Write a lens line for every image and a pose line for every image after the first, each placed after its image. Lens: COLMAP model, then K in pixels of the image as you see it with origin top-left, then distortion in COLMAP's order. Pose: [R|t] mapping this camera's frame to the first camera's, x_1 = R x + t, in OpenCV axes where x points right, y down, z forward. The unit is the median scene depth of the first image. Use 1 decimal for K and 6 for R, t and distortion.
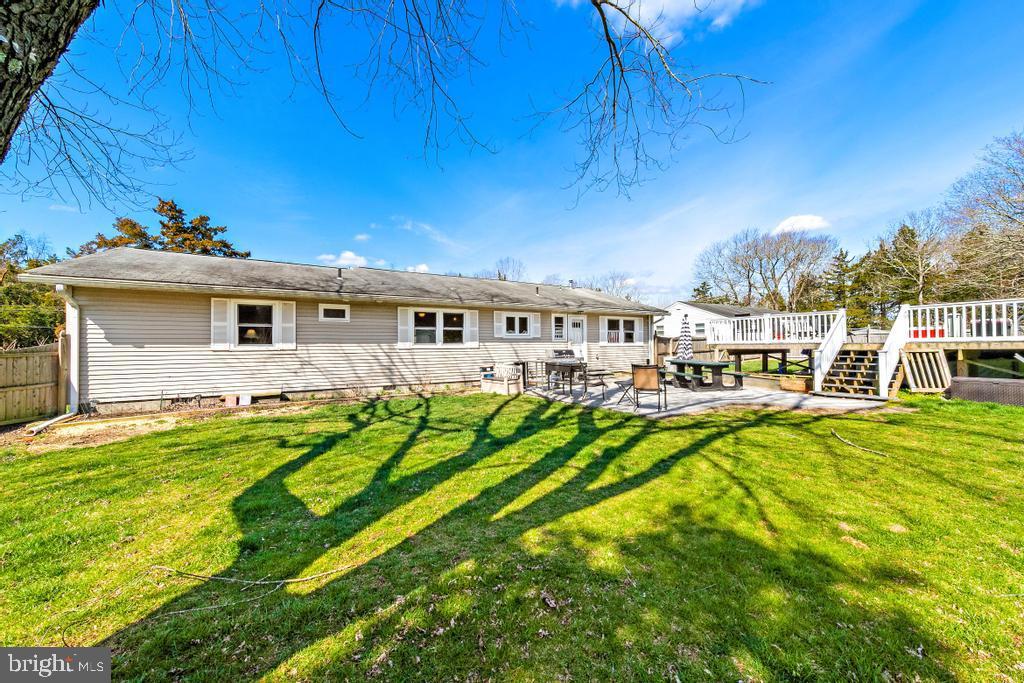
lens RADIAL K [[373.5, 0, 509.6], [0, 373.5, 341.3], [0, 0, 1]] dist [0.006744, 0.000234]
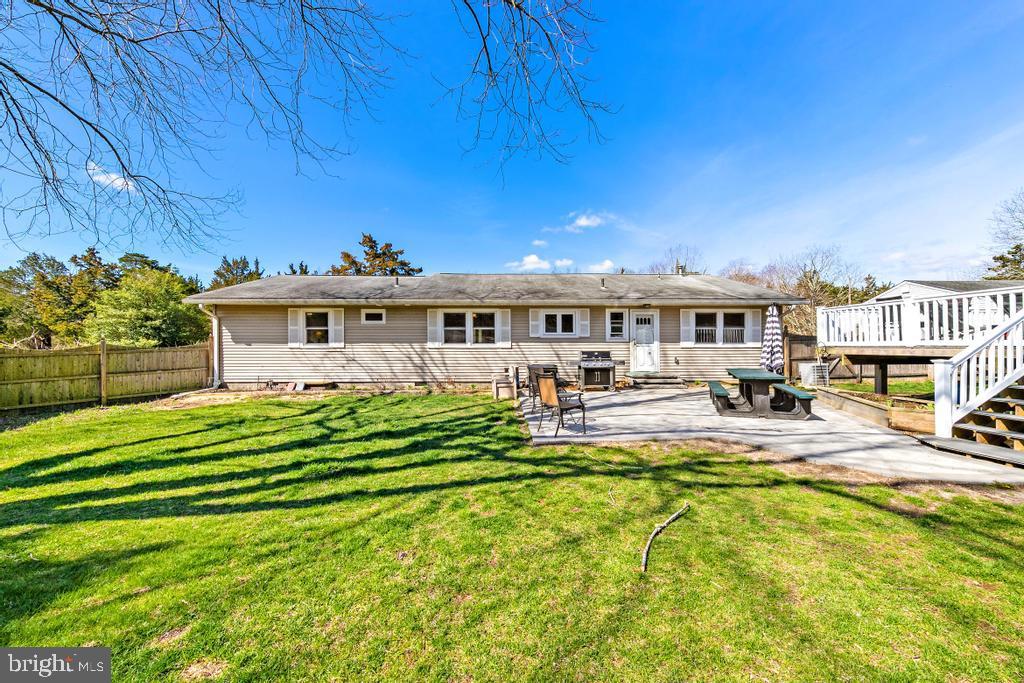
lens RADIAL K [[373.5, 0, 509.6], [0, 373.5, 341.3], [0, 0, 1]] dist [0.006744, 0.000234]
pose [[0.872116, 0.003158, -0.489290, 0.380728], [-0.000654, 0.999986, 0.005288, -0.004602], [0.489299, -0.004292, 0.872105, 0.158971]]
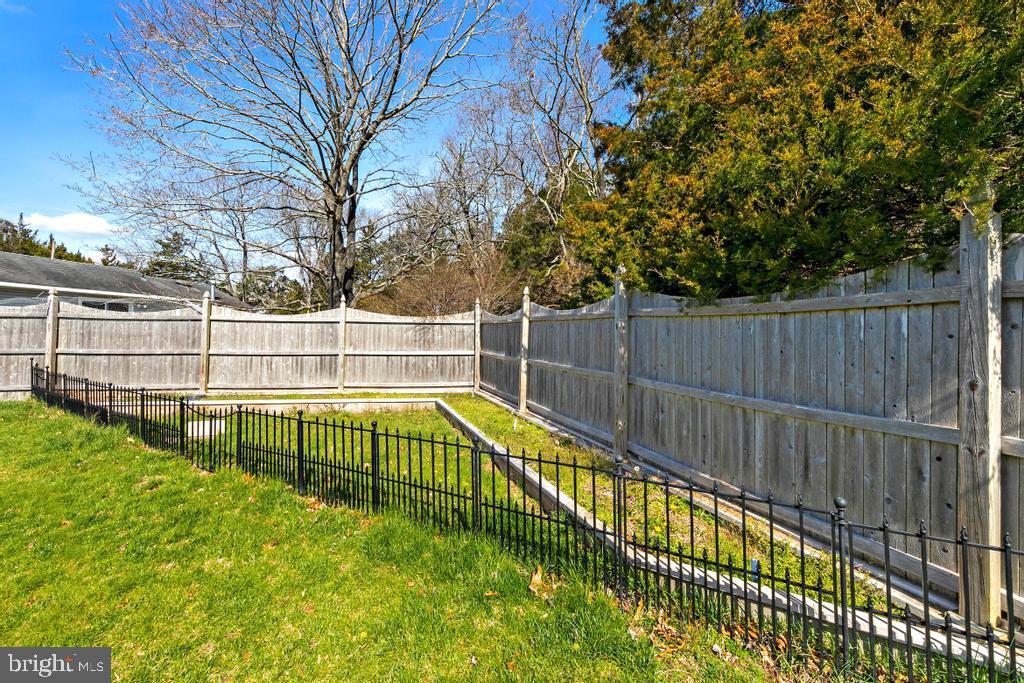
lens RADIAL K [[422.3, 0, 503.7], [0, 422.3, 333.2], [0, 0, 1]] dist [0.009212, -0.000239]
pose [[0.742358, 0.034230, 0.669129, 1.870925], [-0.037562, 0.999250, -0.009445, -0.034134], [-0.668950, -0.018123, 0.743087, 0.526340]]
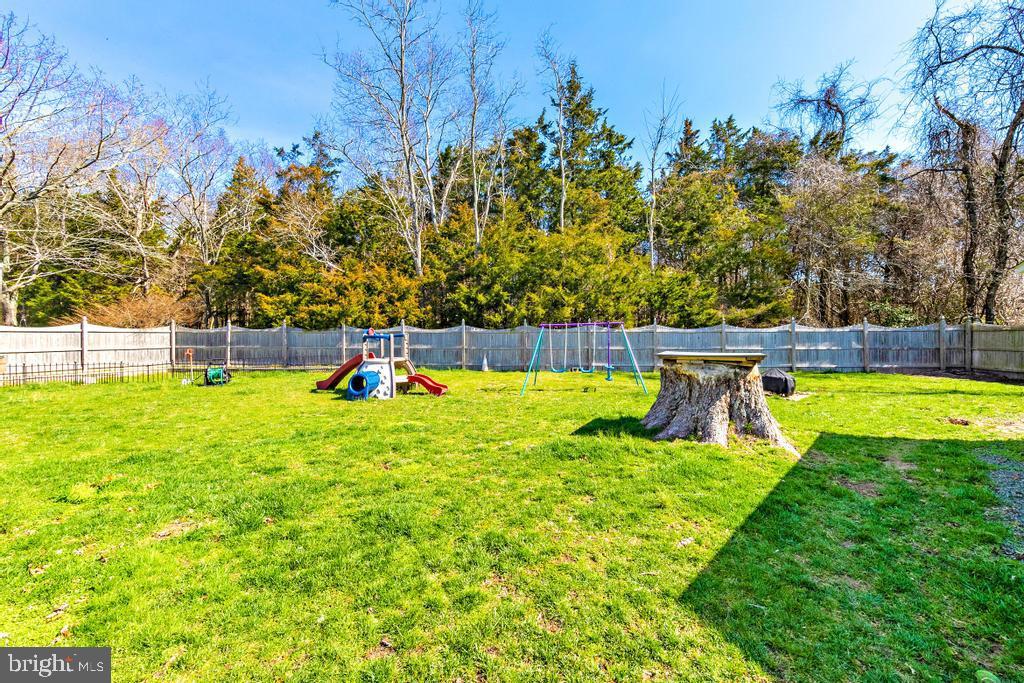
lens RADIAL K [[380.3, 0, 512.9], [0, 380.3, 337.7], [0, 0, 1]] dist [0.009338, -0.000334]
pose [[-0.298165, 0.019713, 0.954311, 0.807713], [-0.003734, 0.999755, -0.021818, -0.013707], [-0.954507, -0.010069, -0.298018, 0.378287]]
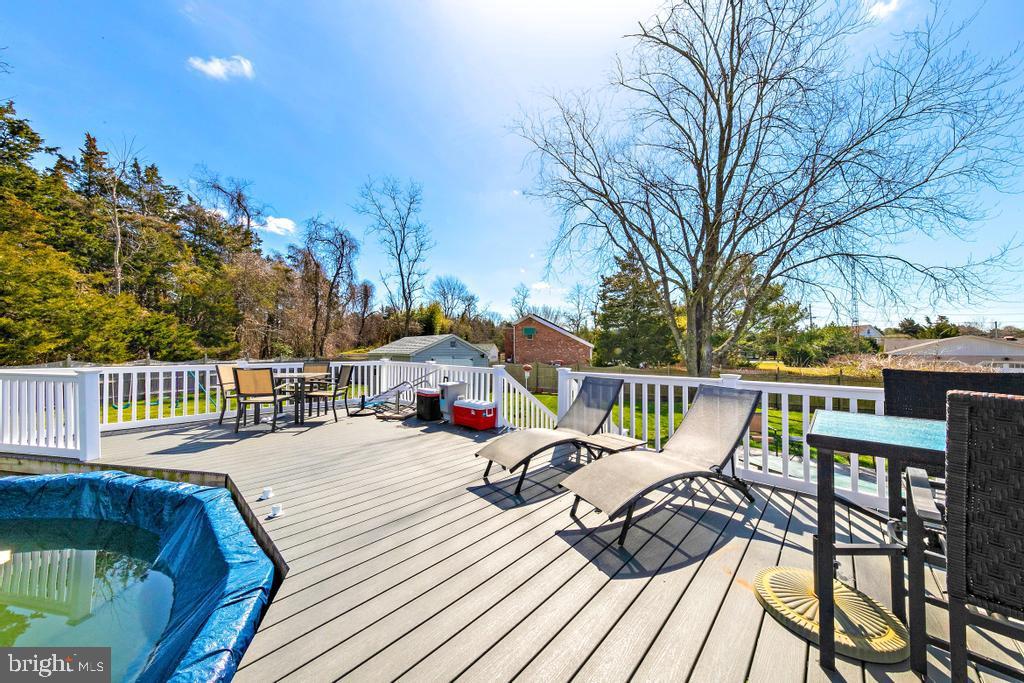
lens RADIAL K [[335.8, 0, 510.8], [0, 335.8, 349.7], [0, 0, 1]] dist [0.002781, 0.000241]
pose [[-0.970224, 0.006567, -0.242121, 0.812162], [0.010289, 0.999848, -0.014111, -0.080954], [0.241992, -0.016182, -0.970143, 1.080961]]
